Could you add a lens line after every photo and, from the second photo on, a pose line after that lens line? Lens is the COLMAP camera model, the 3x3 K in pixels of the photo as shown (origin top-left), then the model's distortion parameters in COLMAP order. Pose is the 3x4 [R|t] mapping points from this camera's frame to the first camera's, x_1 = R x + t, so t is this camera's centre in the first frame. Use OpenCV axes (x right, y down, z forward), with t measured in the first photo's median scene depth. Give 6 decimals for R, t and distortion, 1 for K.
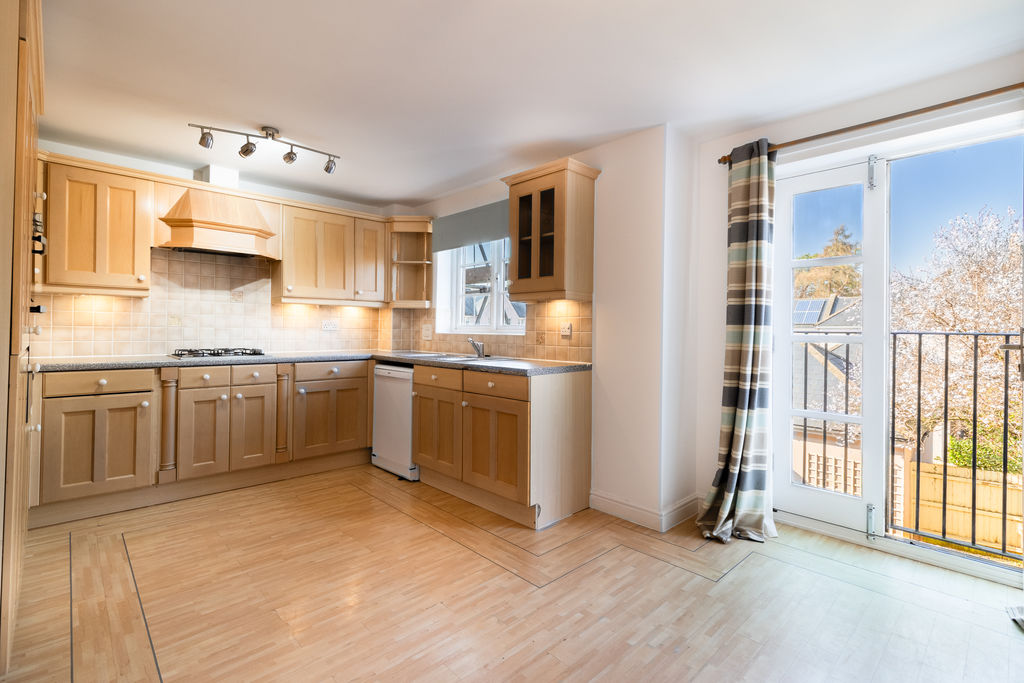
lens RADIAL K [[470.3, 0, 514.0], [0, 470.3, 329.8], [0, 0, 1]] dist [0.001417, 0.000000]
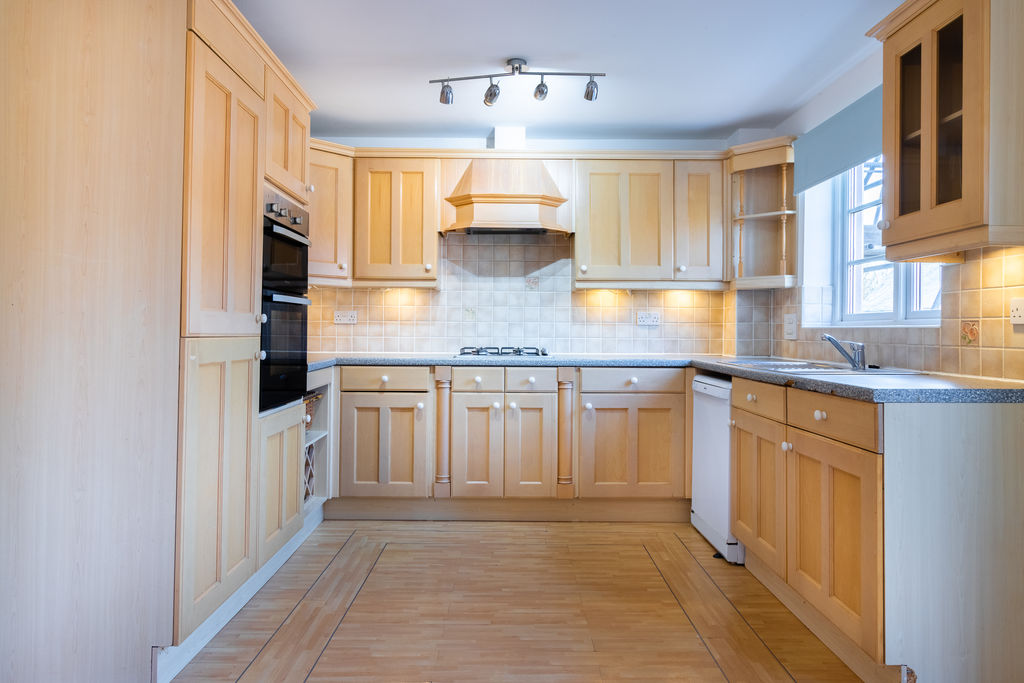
lens RADIAL K [[656.5, 0, 511.2], [0, 656.5, 328.8], [0, 0, 1]] dist [-0.000061, 0.000820]
pose [[0.731084, -0.007885, -0.682242, 0.179035], [0.002199, 0.999955, -0.009200, 0.020060], [0.682284, 0.005225, 0.731069, 0.177743]]
